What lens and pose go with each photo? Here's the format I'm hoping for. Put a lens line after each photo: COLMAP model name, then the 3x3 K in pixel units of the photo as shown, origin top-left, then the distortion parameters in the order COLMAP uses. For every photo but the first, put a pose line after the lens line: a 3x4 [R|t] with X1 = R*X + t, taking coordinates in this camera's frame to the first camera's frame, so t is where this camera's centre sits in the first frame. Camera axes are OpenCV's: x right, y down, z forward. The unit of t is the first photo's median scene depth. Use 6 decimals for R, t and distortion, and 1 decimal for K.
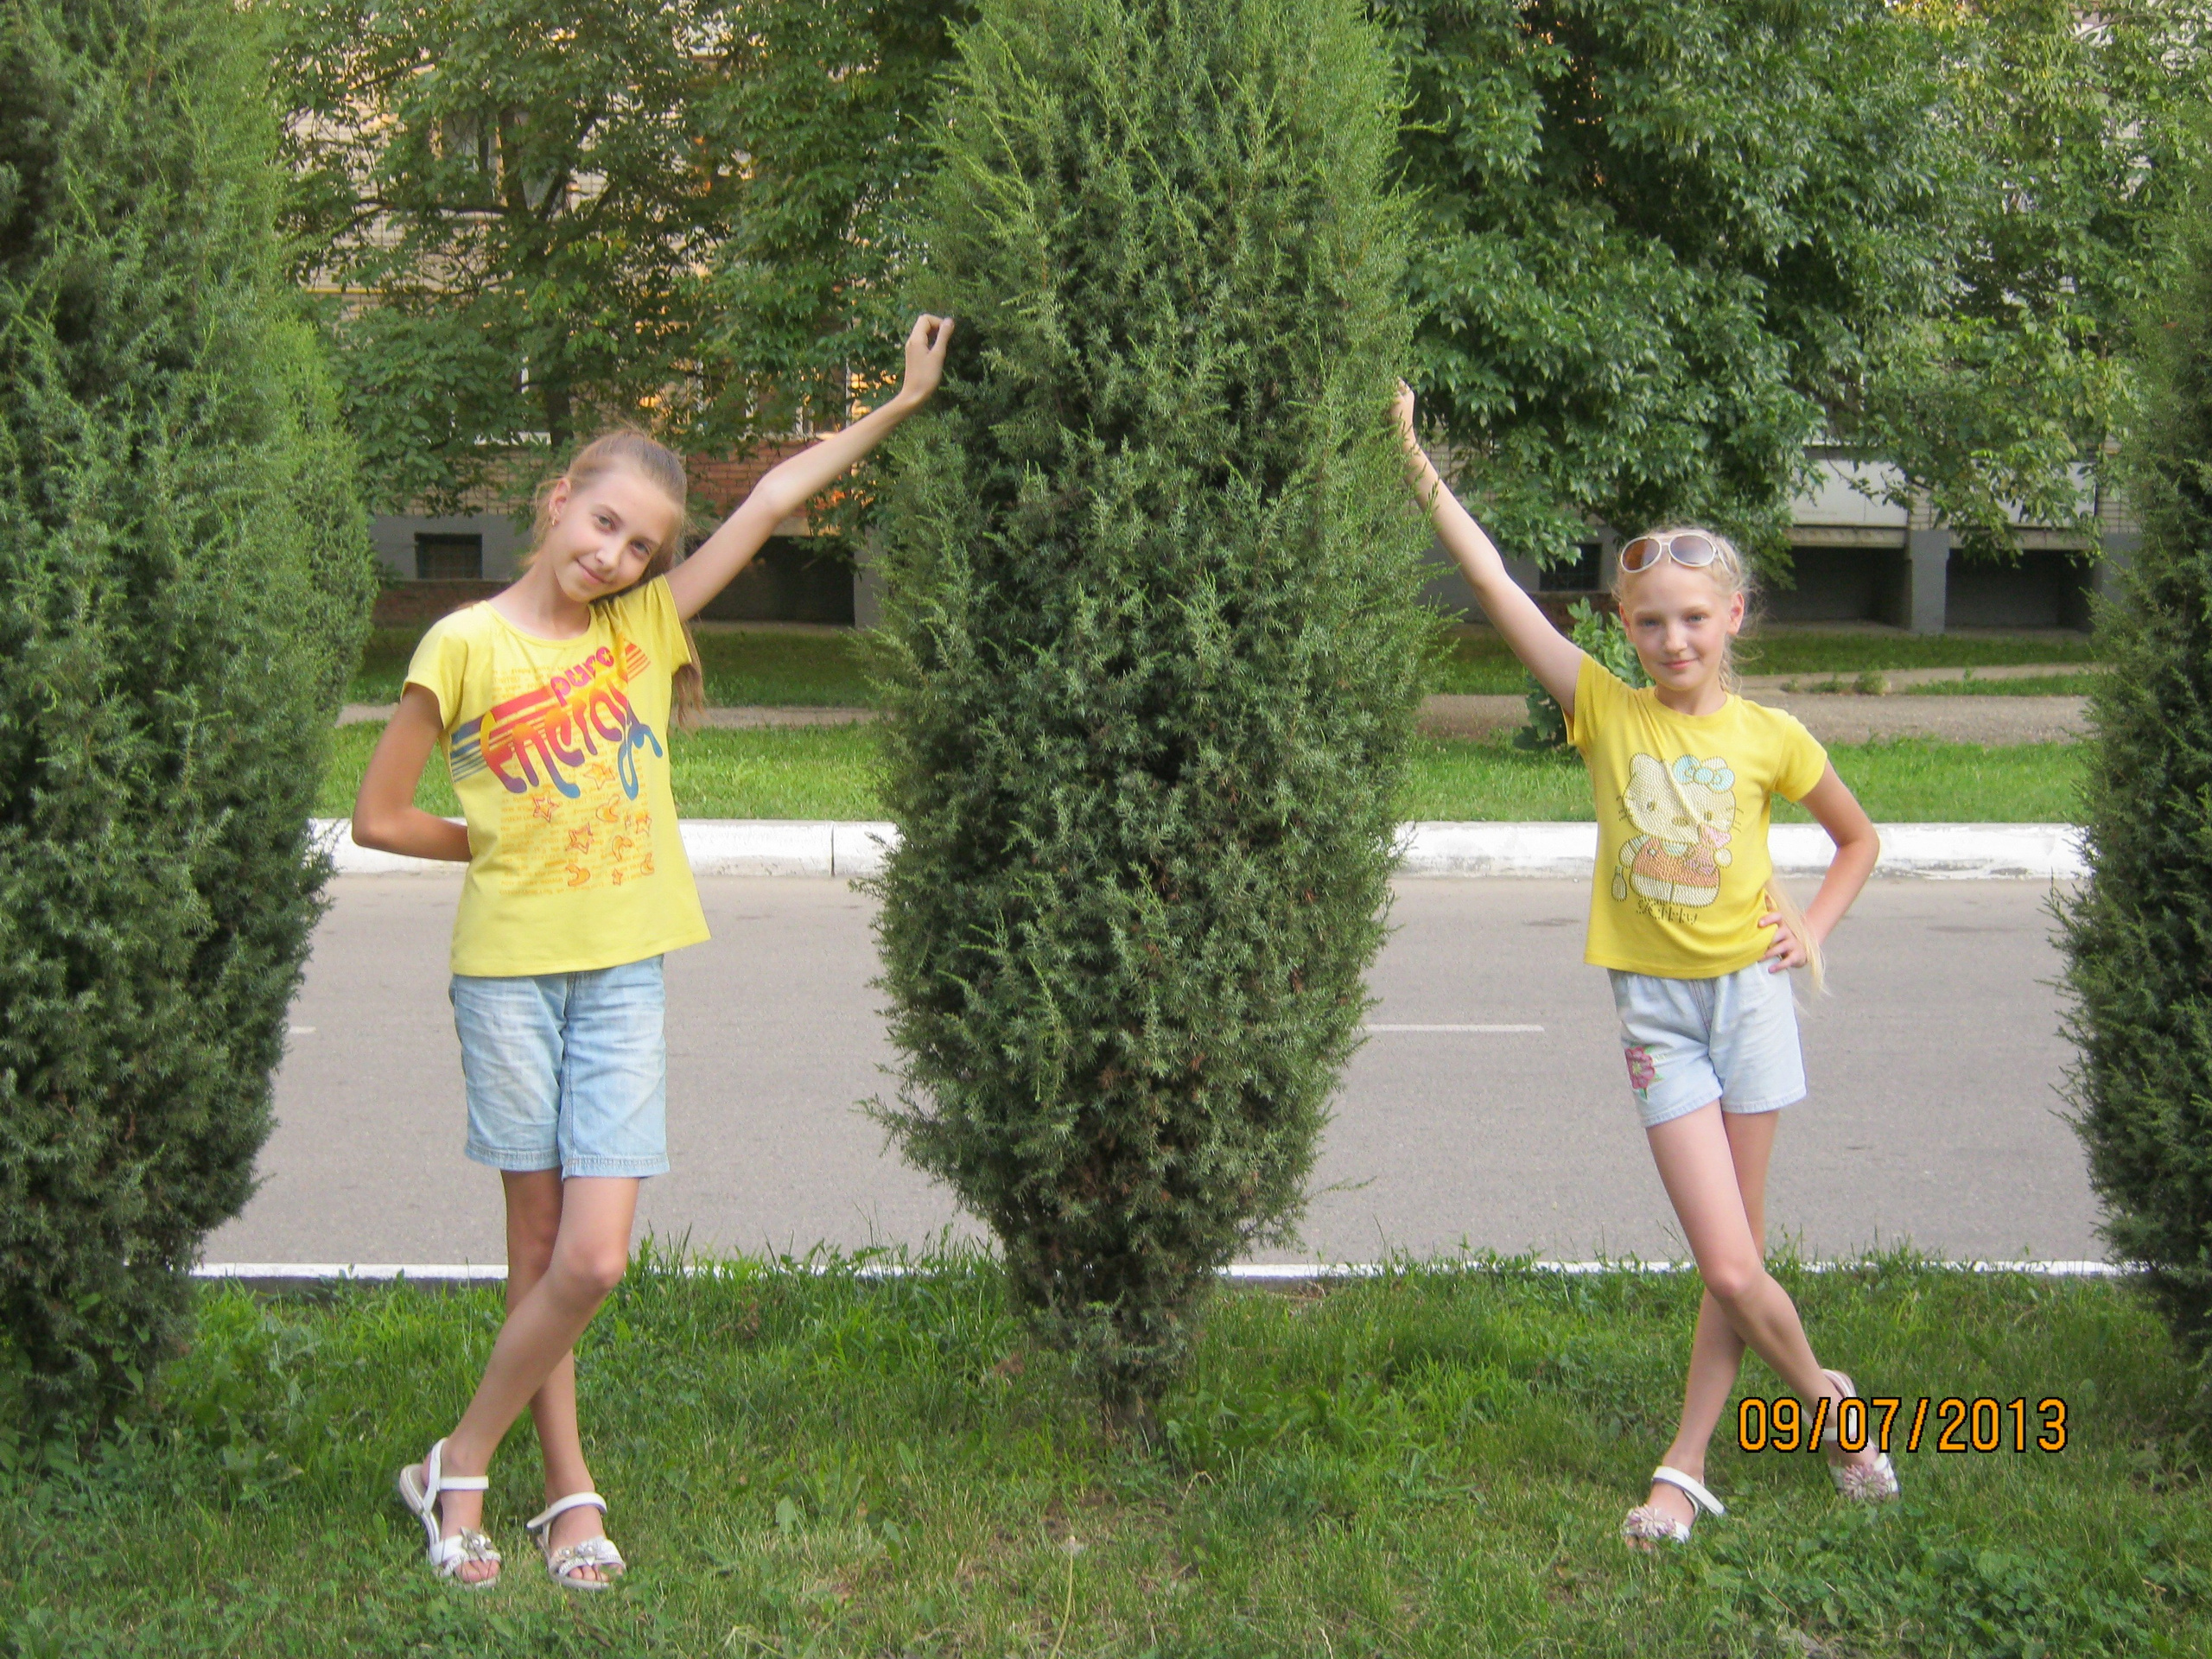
lens RADIAL K [[2800.2, 0, 1107.3], [0, 2800.2, 828.7], [0, 0, 1]] dist [-0.083669, 0.000000]
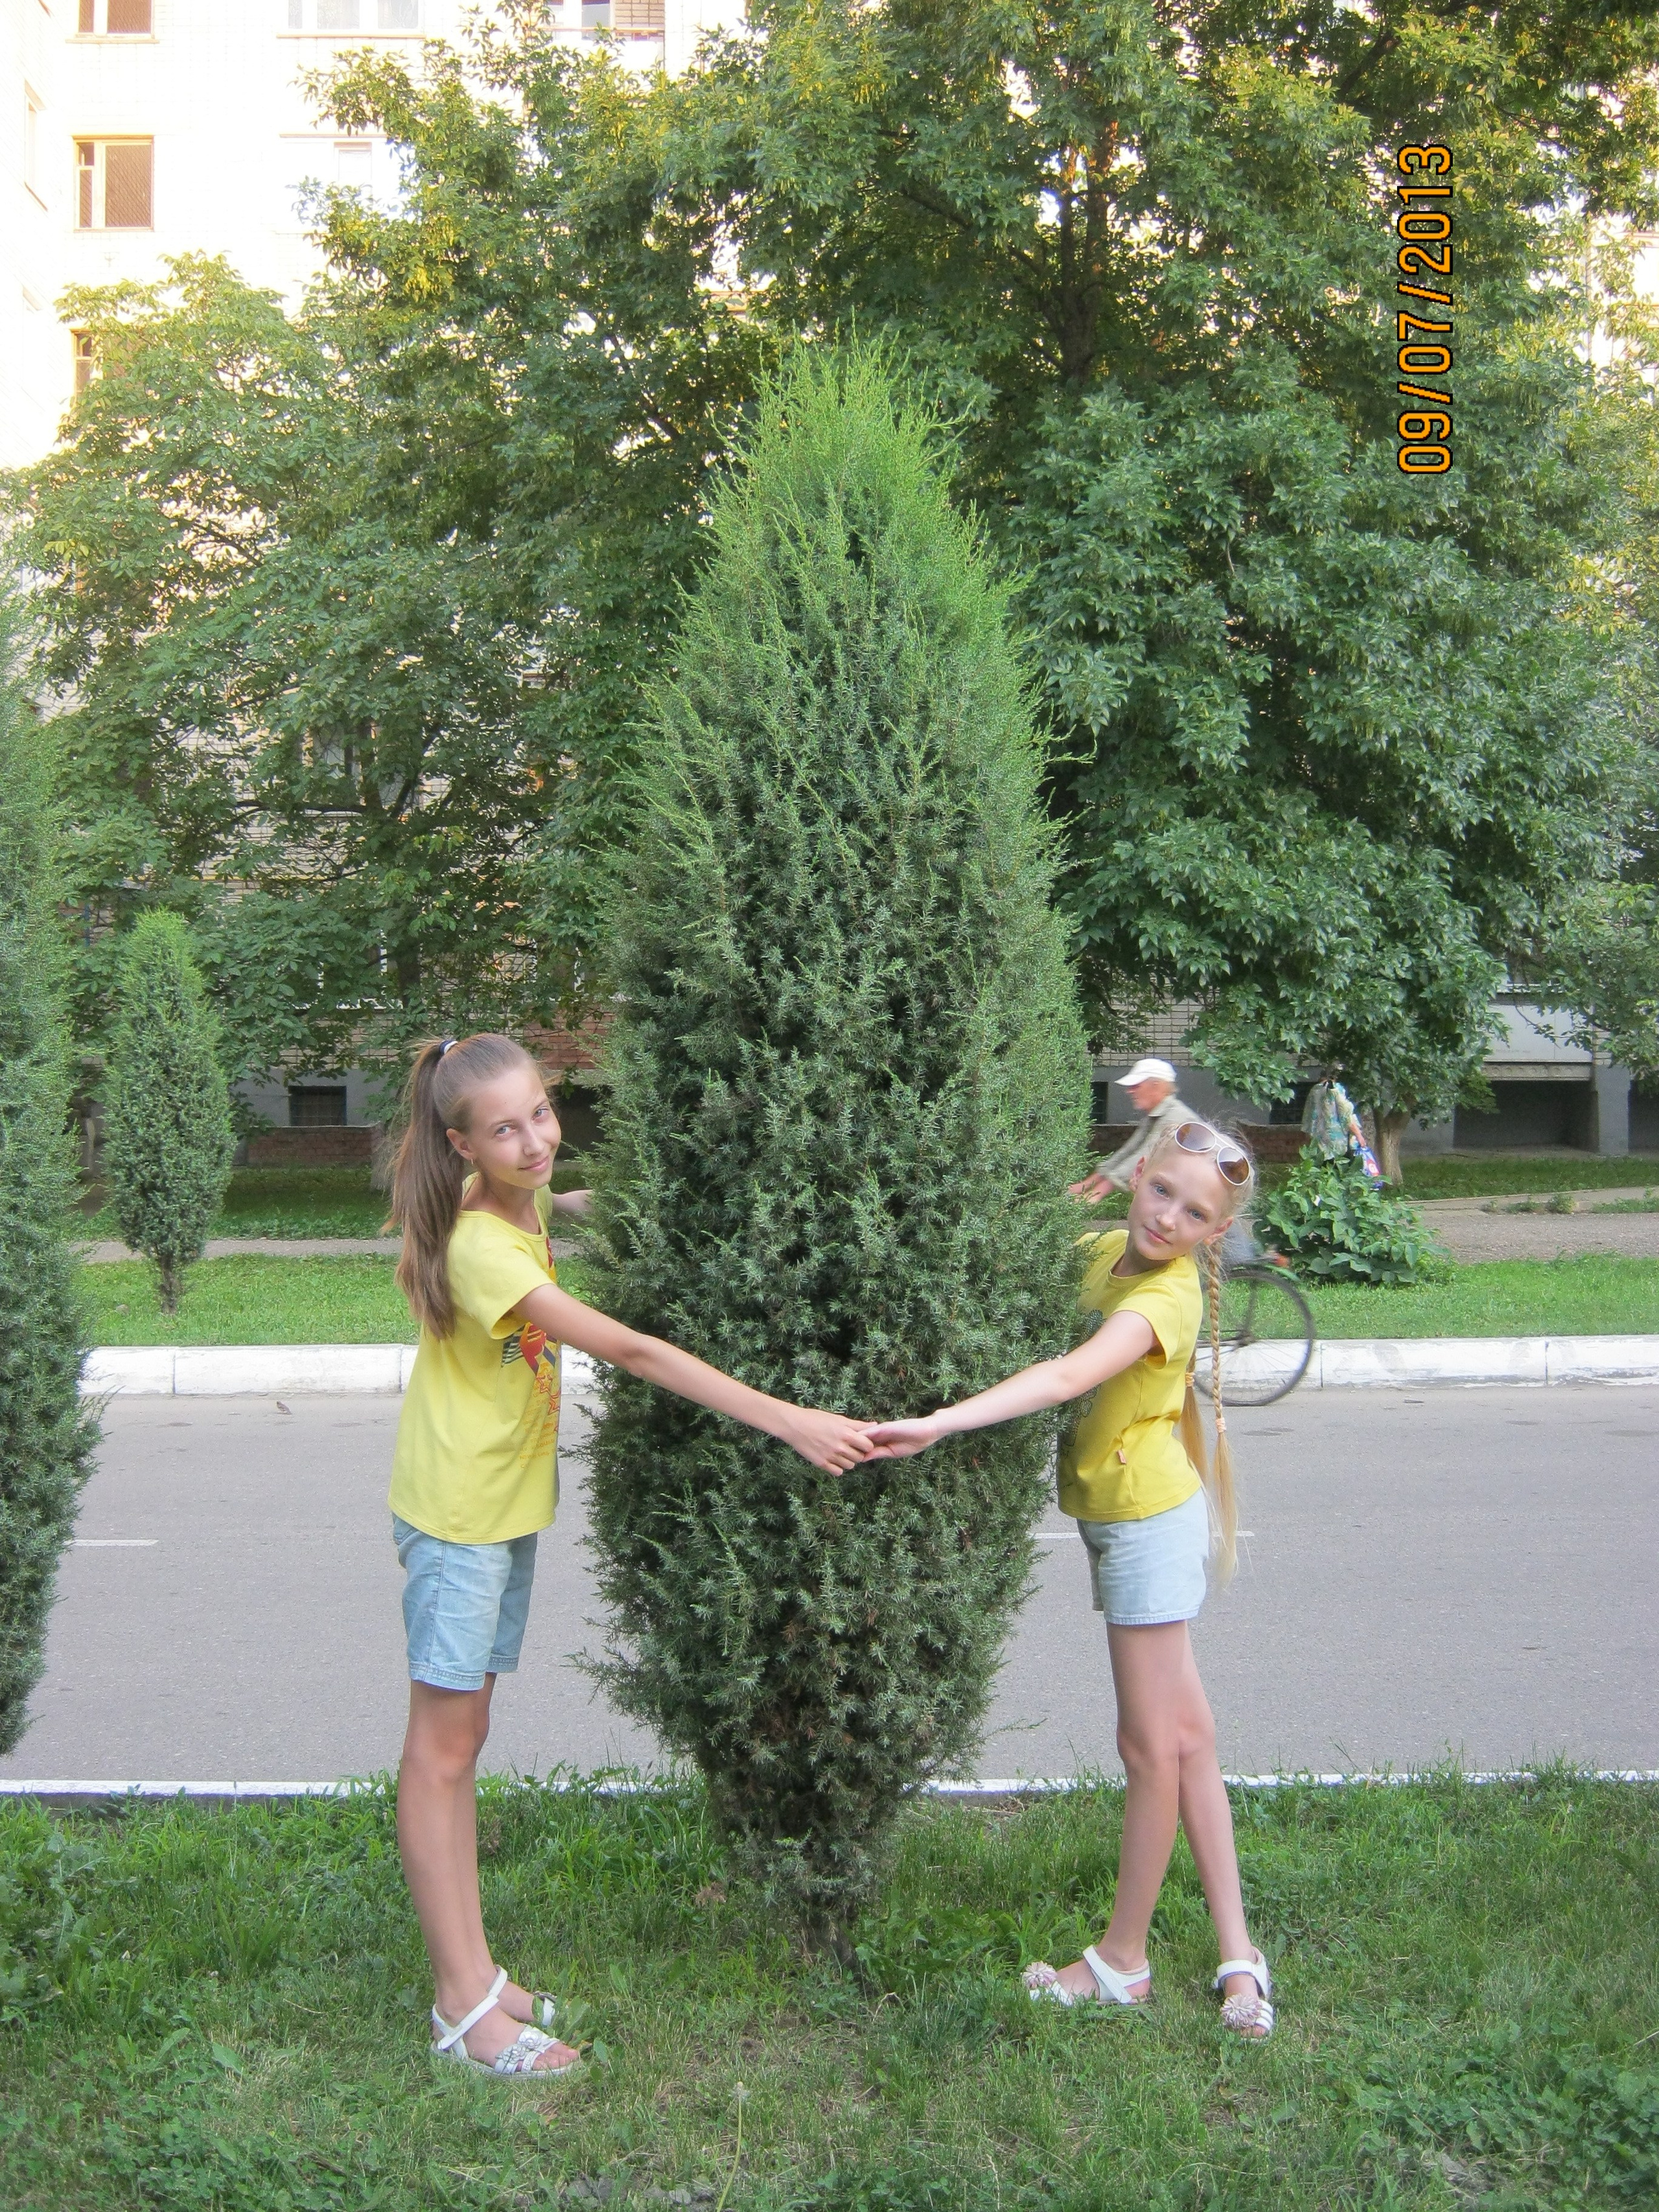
lens RADIAL K [[2441.4, 0, 807.4], [0, 2441.4, 1122.2], [0, 0, 1]] dist [-0.088330, 0.000000]
pose [[0.999188, -0.013199, -0.038079, 0.045231], [0.009910, 0.996306, -0.085297, -0.027502], [0.039064, 0.084851, 0.995628, 0.045566]]
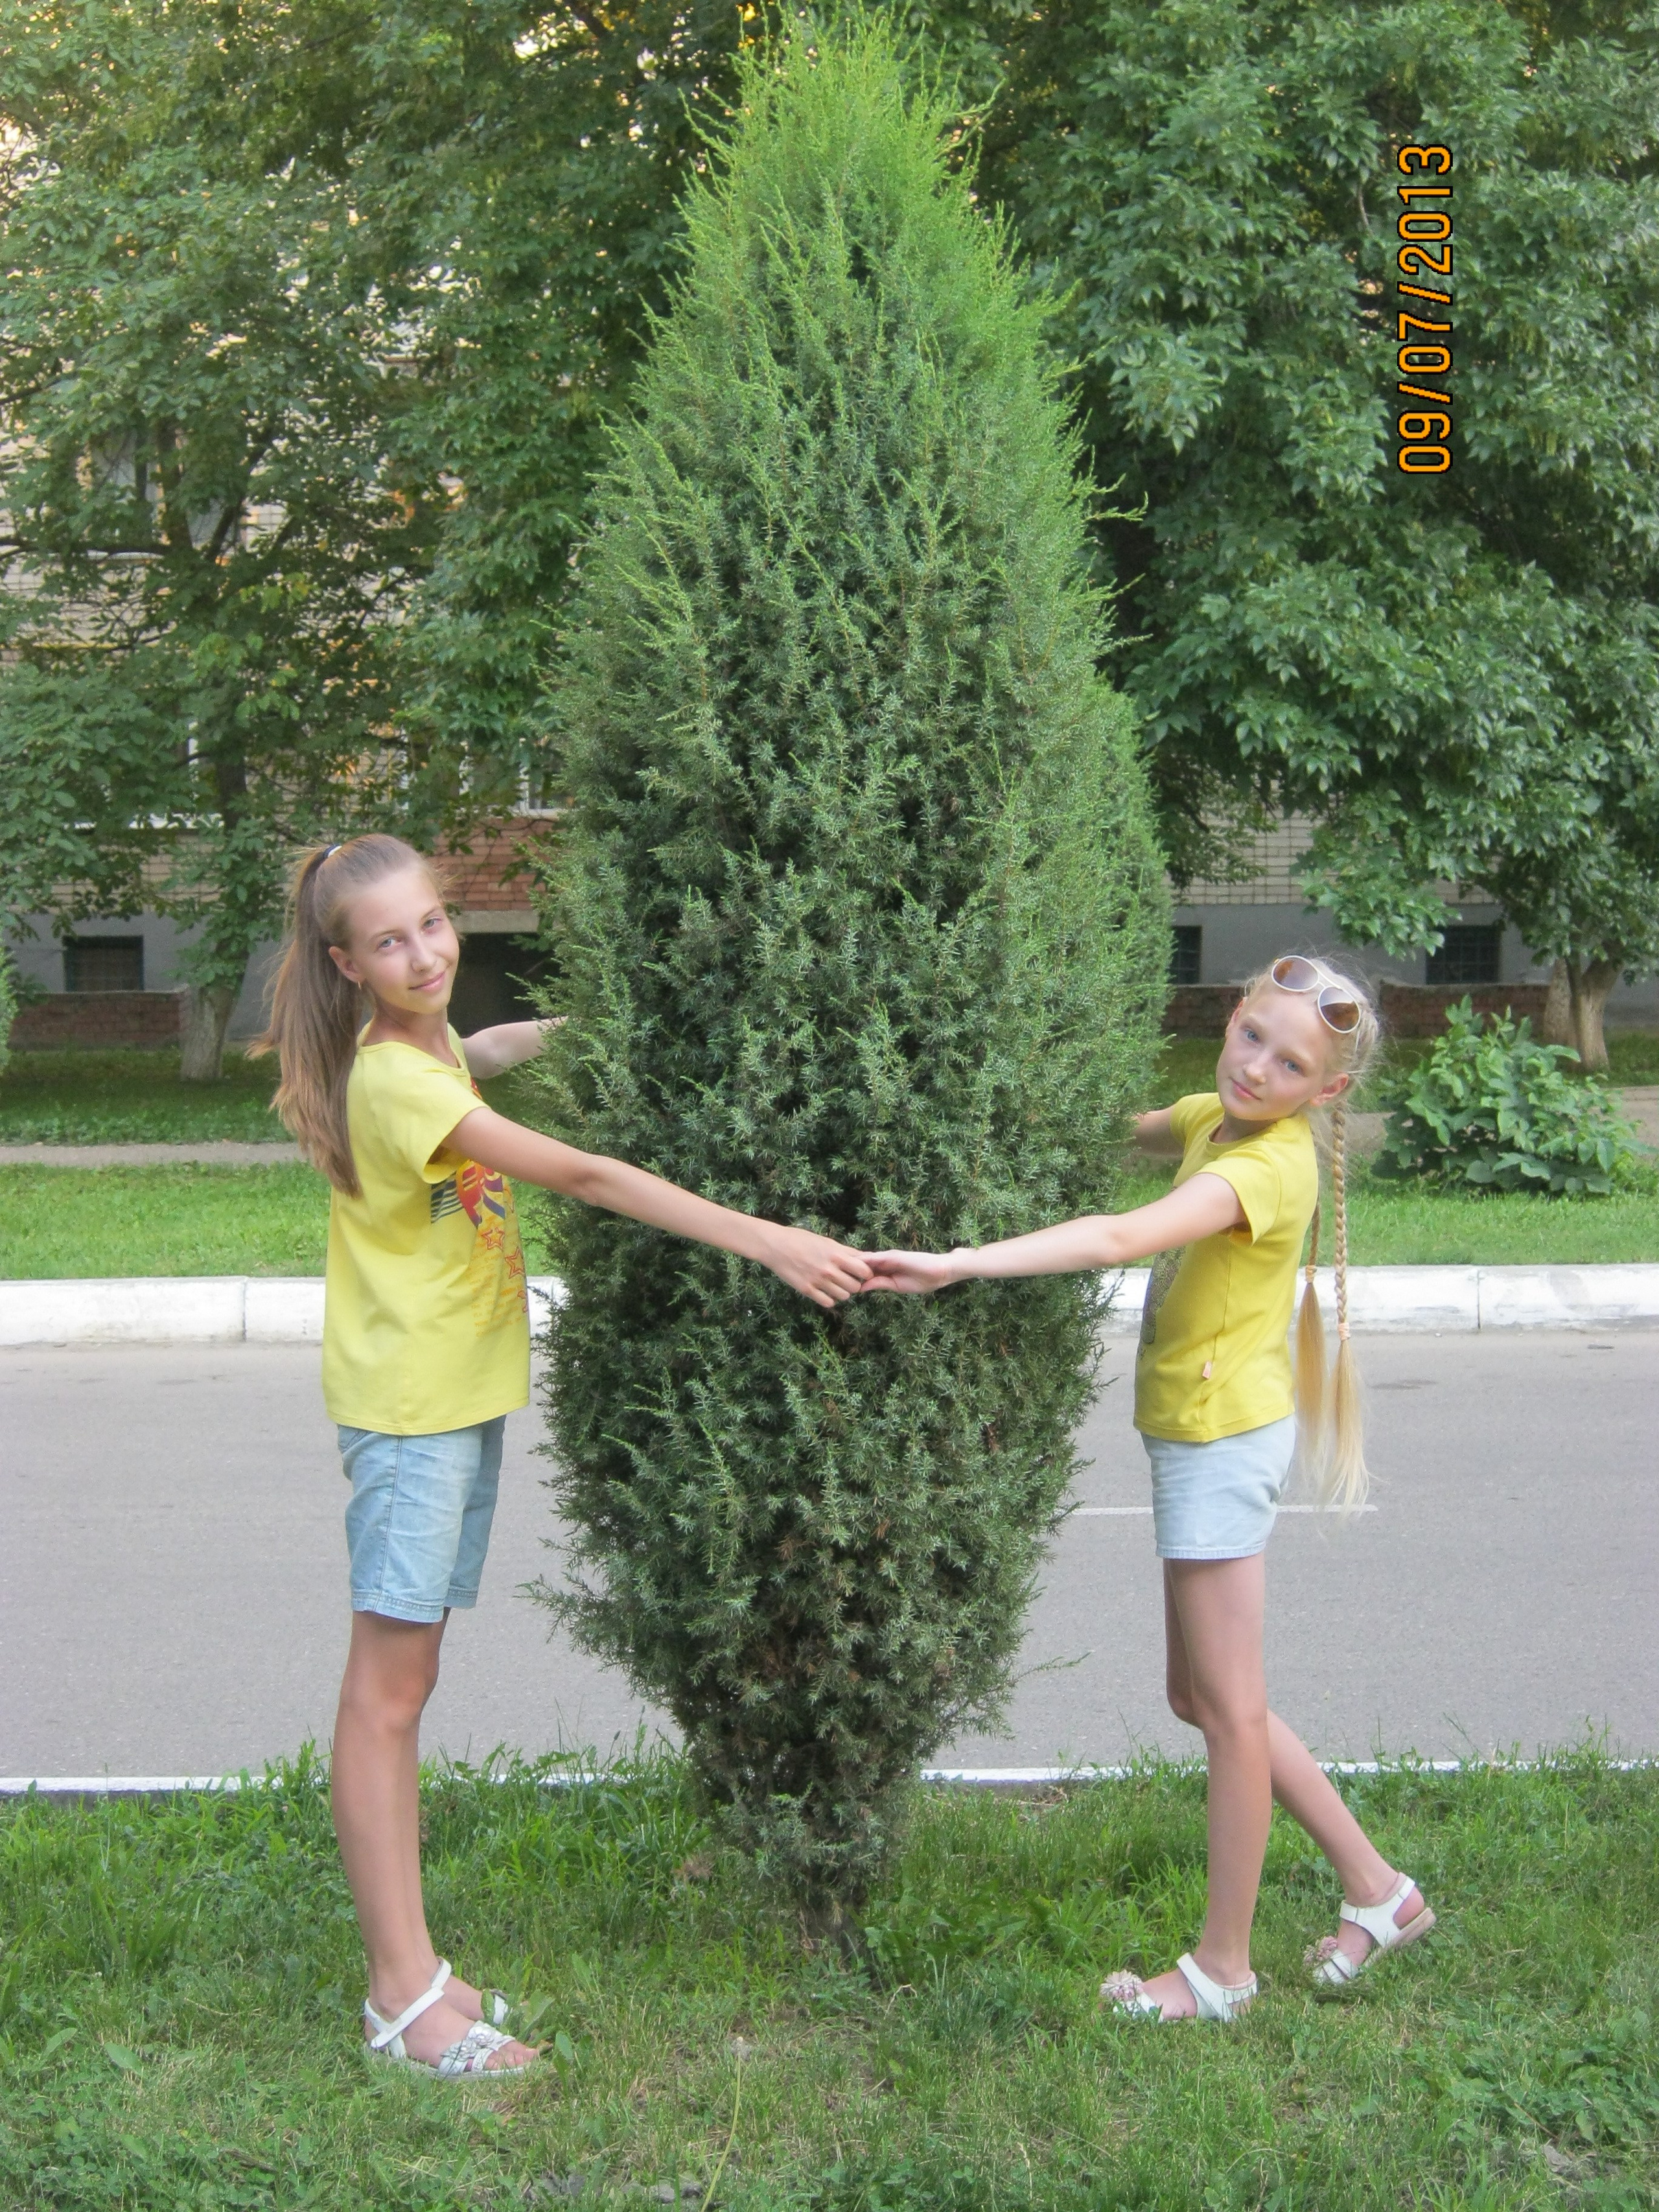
lens RADIAL K [[3452.2, 0, 812.0], [0, 3452.2, 1127.5], [0, 0, 1]] dist [-0.077089, 0.000000]
pose [[0.999427, -0.015483, -0.030105, 0.044976], [0.014122, 0.998891, -0.044911, 0.001524], [0.030767, 0.044460, 0.998537, -0.143368]]
